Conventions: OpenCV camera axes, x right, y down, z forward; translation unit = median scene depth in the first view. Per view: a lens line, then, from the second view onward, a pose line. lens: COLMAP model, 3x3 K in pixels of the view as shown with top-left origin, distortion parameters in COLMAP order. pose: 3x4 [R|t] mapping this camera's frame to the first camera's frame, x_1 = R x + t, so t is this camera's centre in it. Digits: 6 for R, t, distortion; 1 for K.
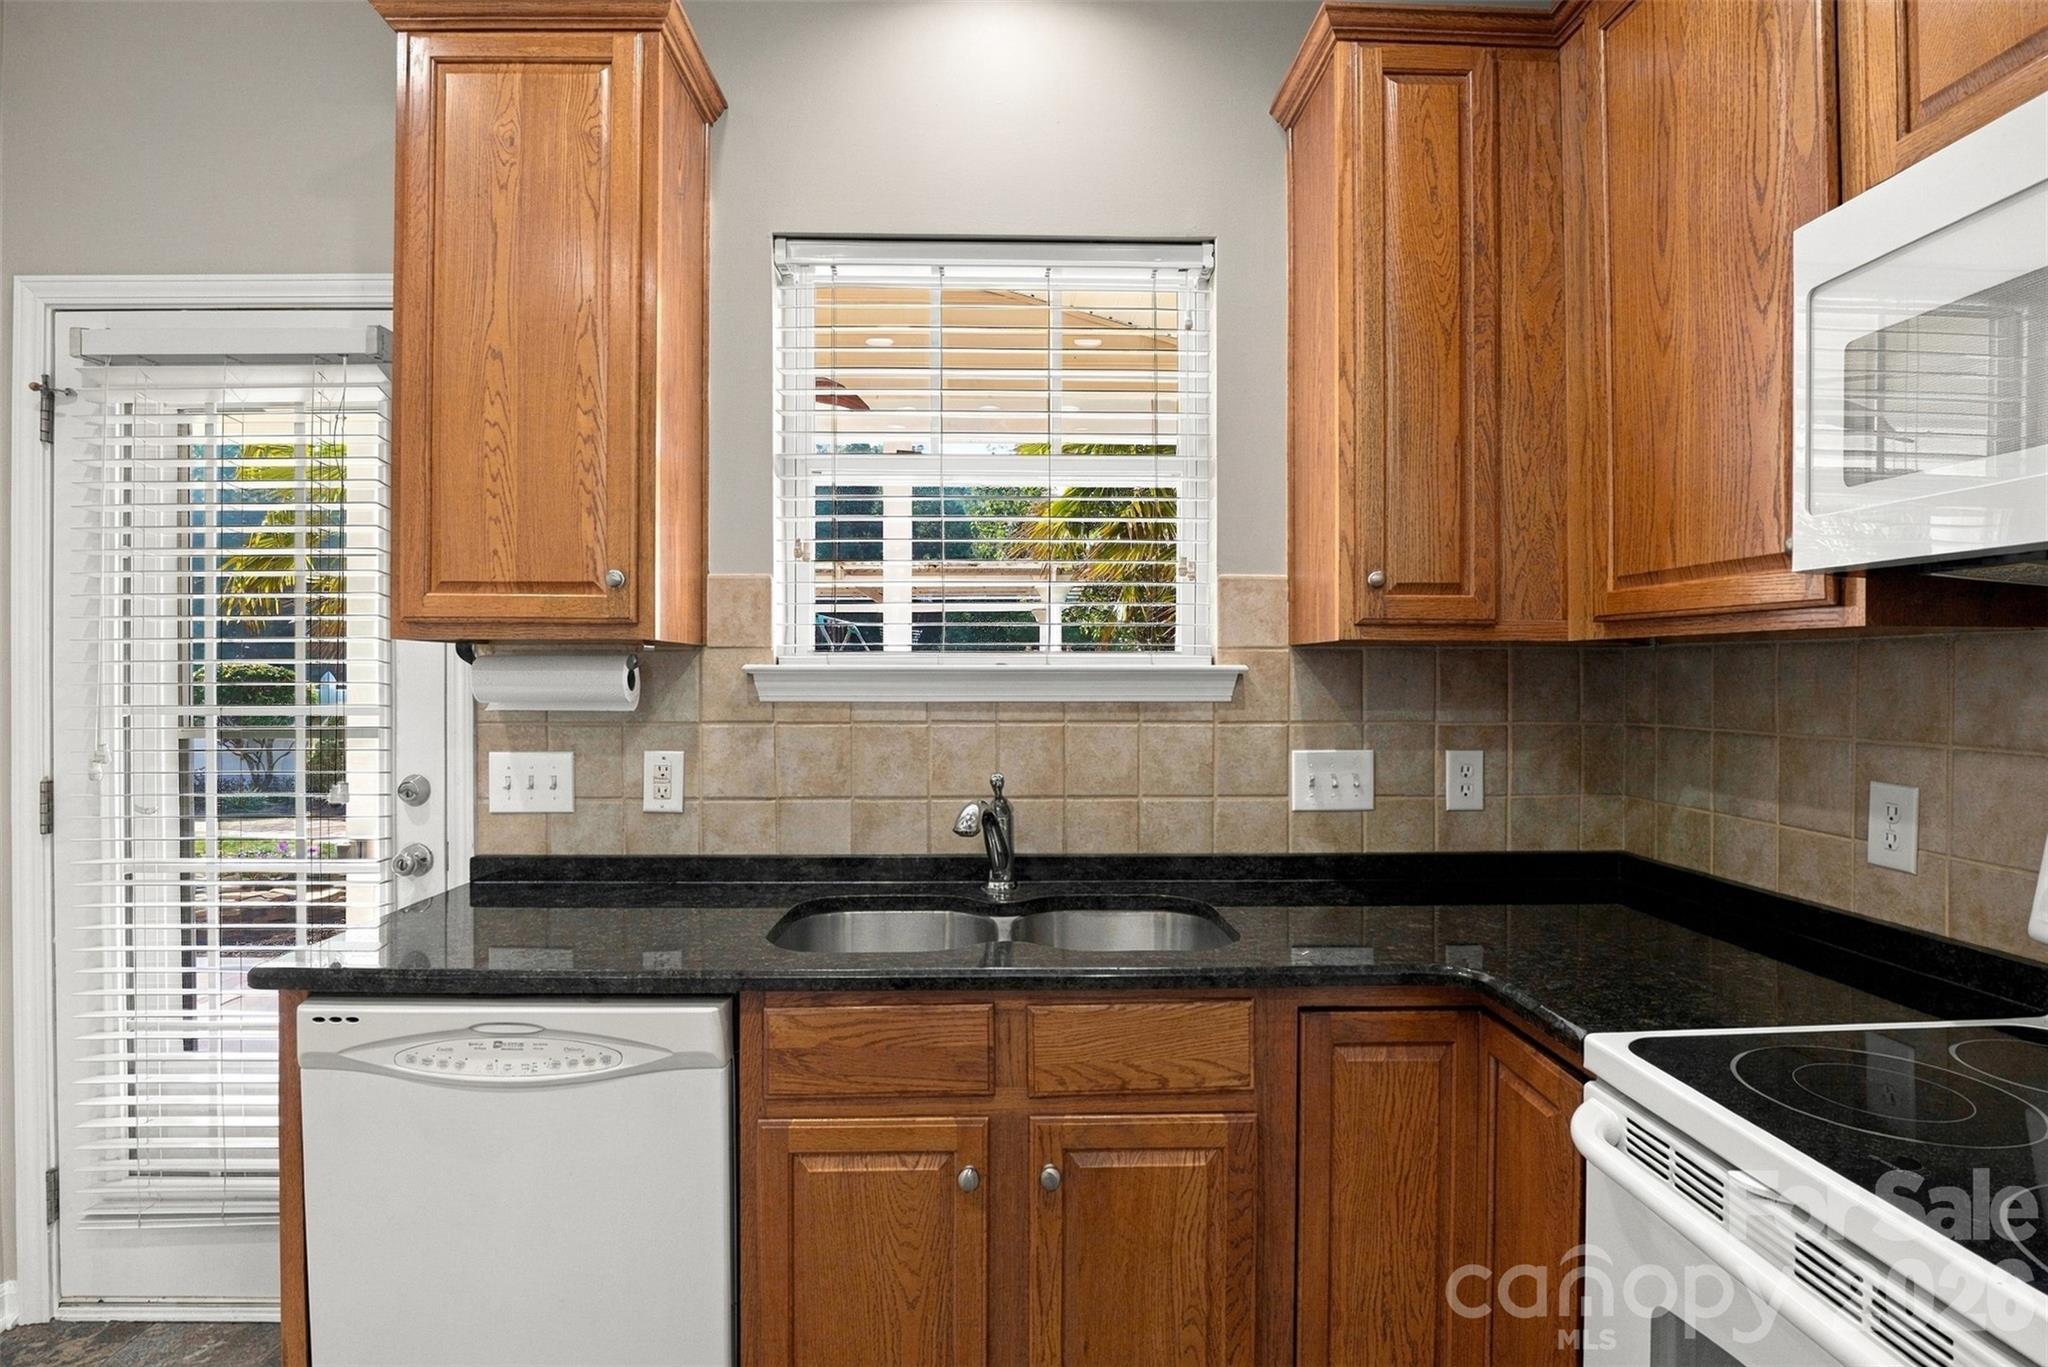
lens RADIAL K [[992.8, 0, 1019.4], [0, 992.8, 682.5], [0, 0, 1]] dist [-0.023739, -0.001306]
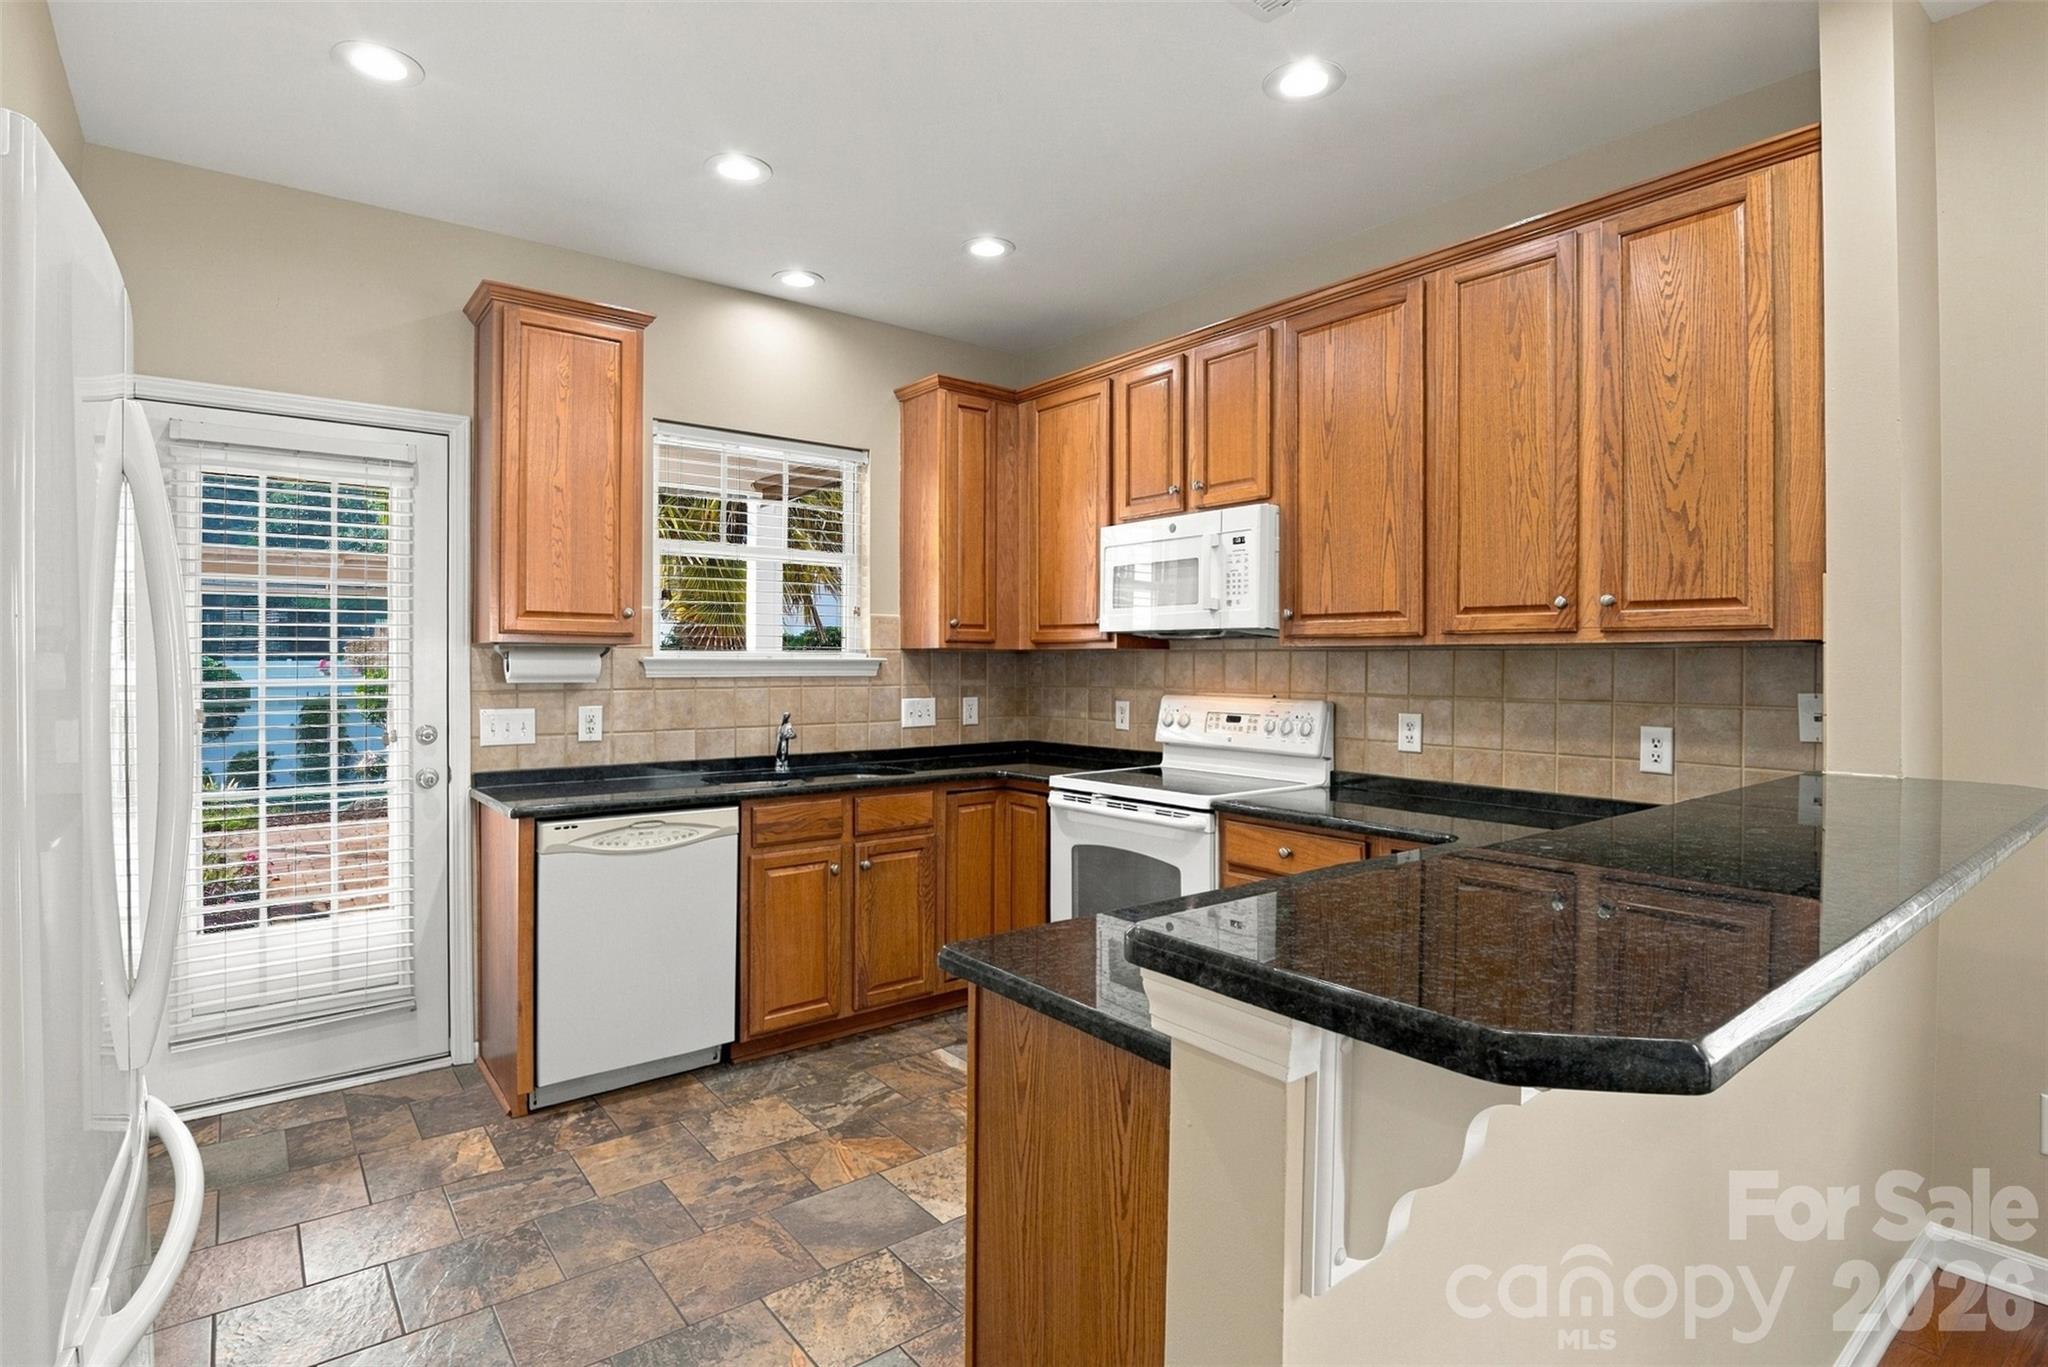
lens RADIAL K [[992.8, 0, 1012.5], [0, 992.8, 676.6], [0, 0, 1]] dist [-0.023739, -0.001306]
pose [[0.809529, -0.007137, 0.587036, -0.787212], [0.002379, 0.999958, 0.008876, 0.003270], [-0.587075, -0.005789, 0.809512, -0.858459]]
